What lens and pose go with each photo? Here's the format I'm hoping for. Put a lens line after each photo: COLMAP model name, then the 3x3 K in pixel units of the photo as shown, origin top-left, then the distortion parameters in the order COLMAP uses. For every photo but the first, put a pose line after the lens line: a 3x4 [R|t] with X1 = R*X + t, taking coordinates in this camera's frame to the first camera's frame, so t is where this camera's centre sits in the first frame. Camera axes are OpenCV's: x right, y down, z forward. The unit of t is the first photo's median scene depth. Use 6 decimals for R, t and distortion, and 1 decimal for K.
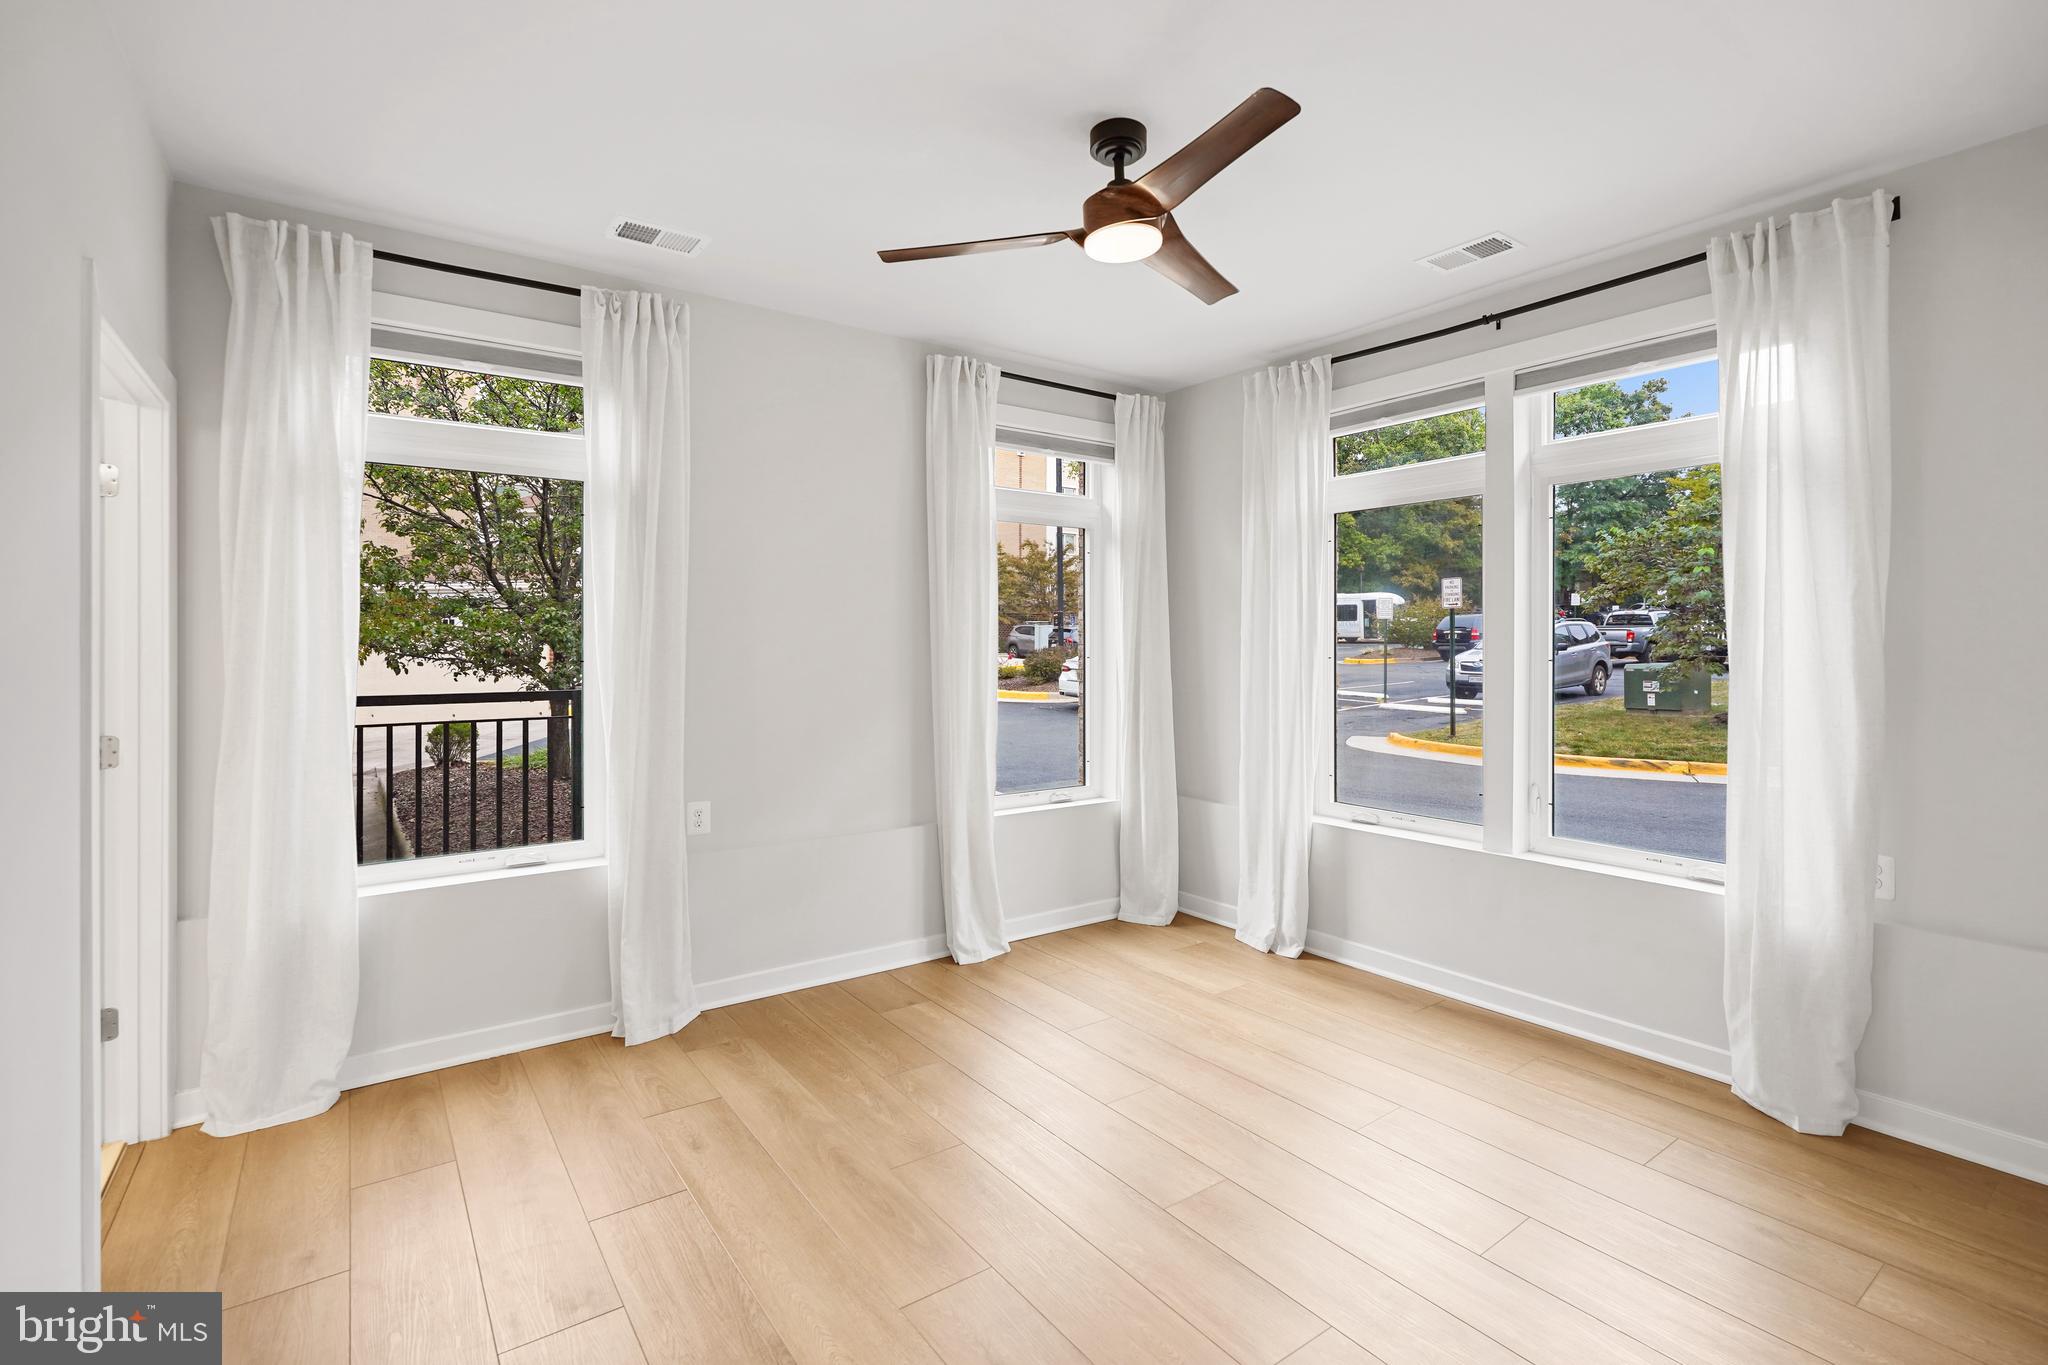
lens RADIAL K [[941.3, 0, 1024.3], [0, 941.3, 643.9], [0, 0, 1]] dist [-0.000981, 0.000252]
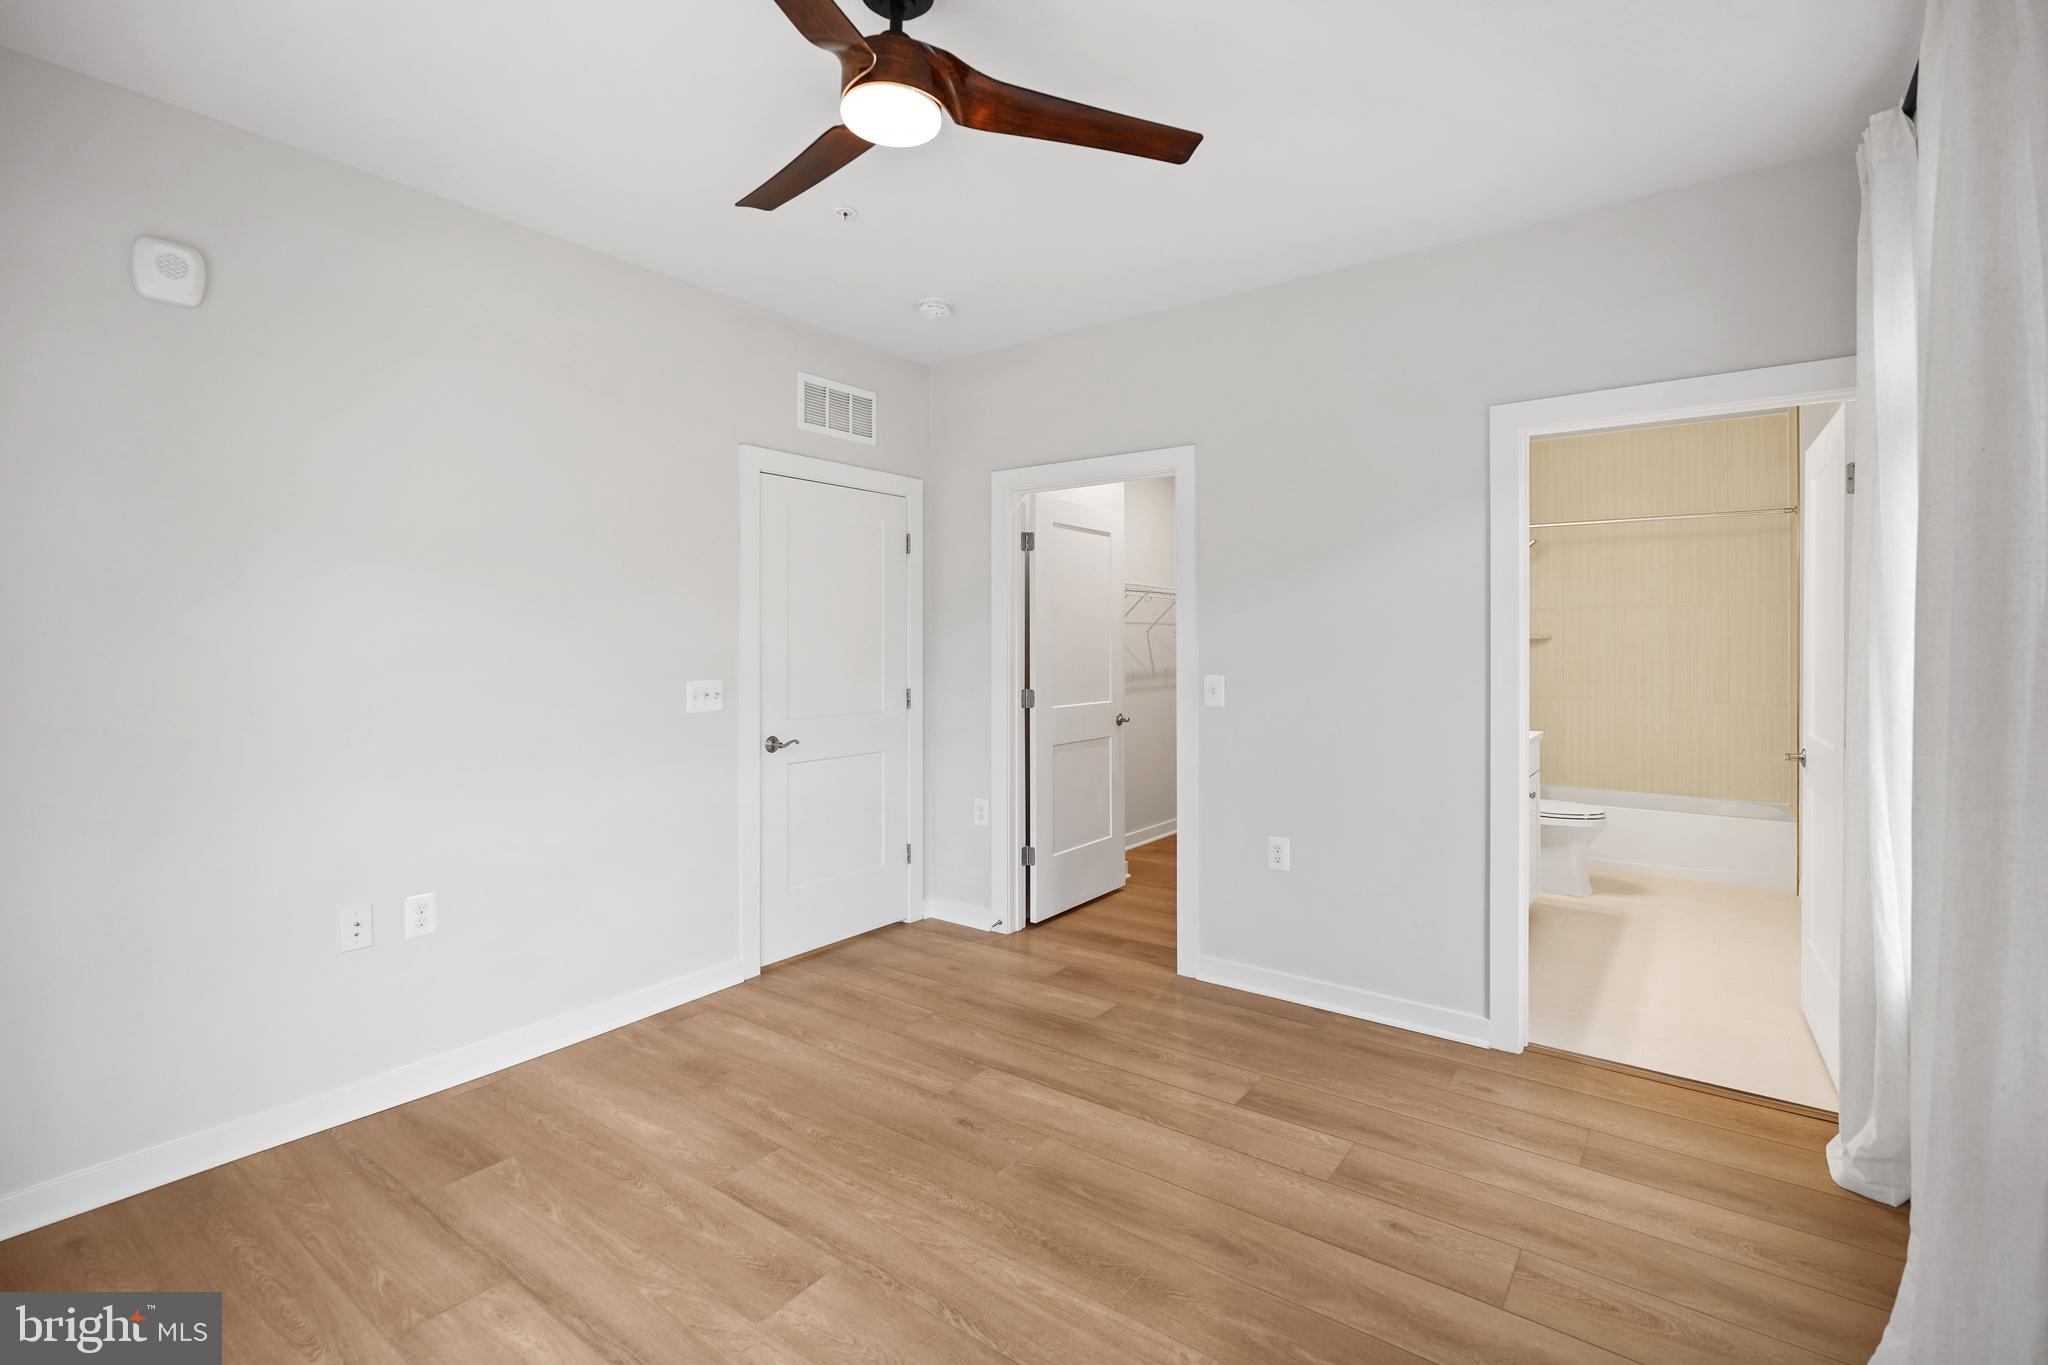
lens RADIAL K [[941.3, 0, 1024.3], [0, 941.3, 643.9], [0, 0, 1]] dist [-0.000981, 0.000252]
pose [[-0.953871, 0.002158, -0.300208, 0.158785], [0.000644, 0.999987, 0.005141, 0.002669], [0.300215, 0.004711, -0.953860, 1.193555]]
